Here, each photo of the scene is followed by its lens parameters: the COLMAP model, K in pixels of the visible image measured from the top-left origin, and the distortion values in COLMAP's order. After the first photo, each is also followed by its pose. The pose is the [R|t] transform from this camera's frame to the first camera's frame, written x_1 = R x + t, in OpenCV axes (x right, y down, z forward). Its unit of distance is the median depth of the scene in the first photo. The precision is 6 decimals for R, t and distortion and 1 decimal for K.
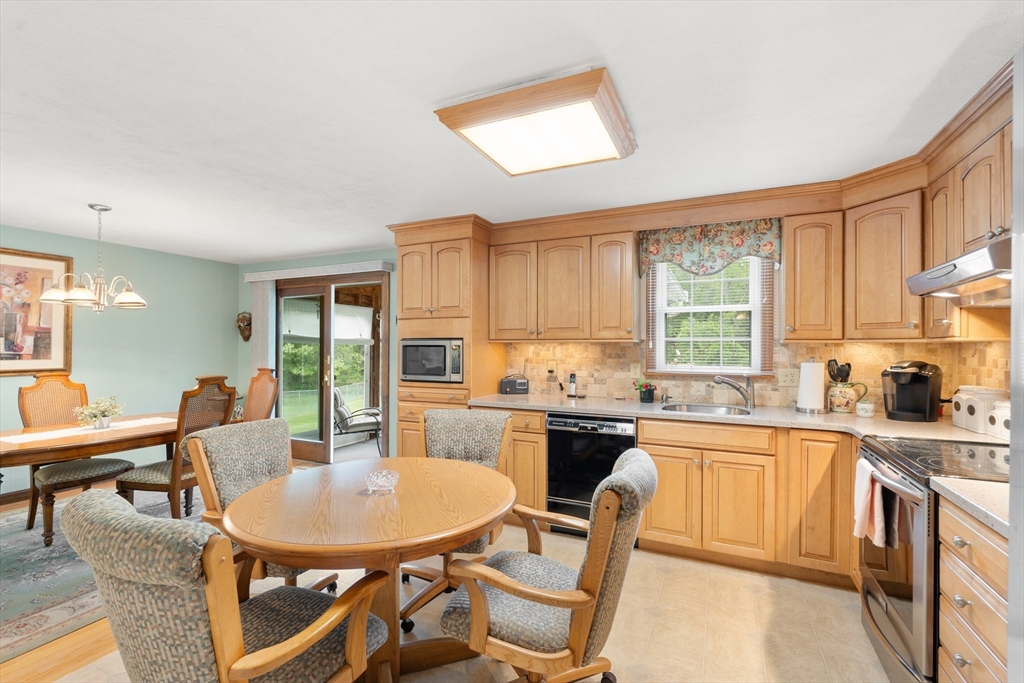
lens RADIAL K [[450.7, 0, 509.6], [0, 450.7, 345.4], [0, 0, 1]] dist [-0.003029, 0.000304]
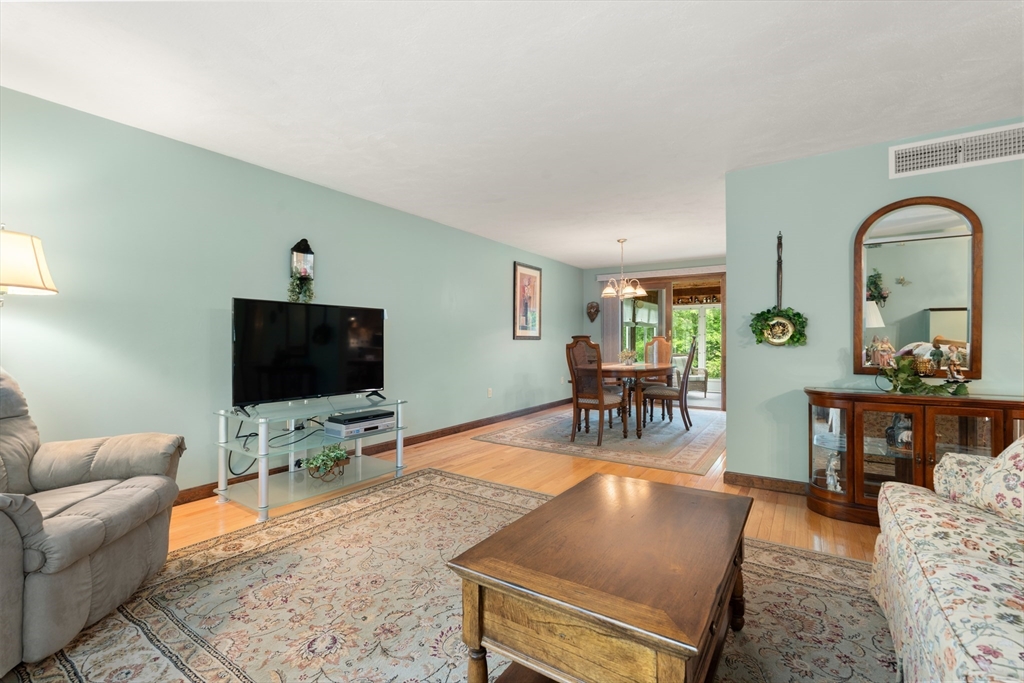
lens RADIAL K [[450.7, 0, 511.2], [0, 450.7, 344.3], [0, 0, 1]] dist [-0.003029, 0.000304]
pose [[0.989034, -0.004824, -0.147608, -0.988045], [0.006965, 0.999878, 0.013996, 0.064869], [0.147523, -0.014870, 0.988947, -0.740226]]
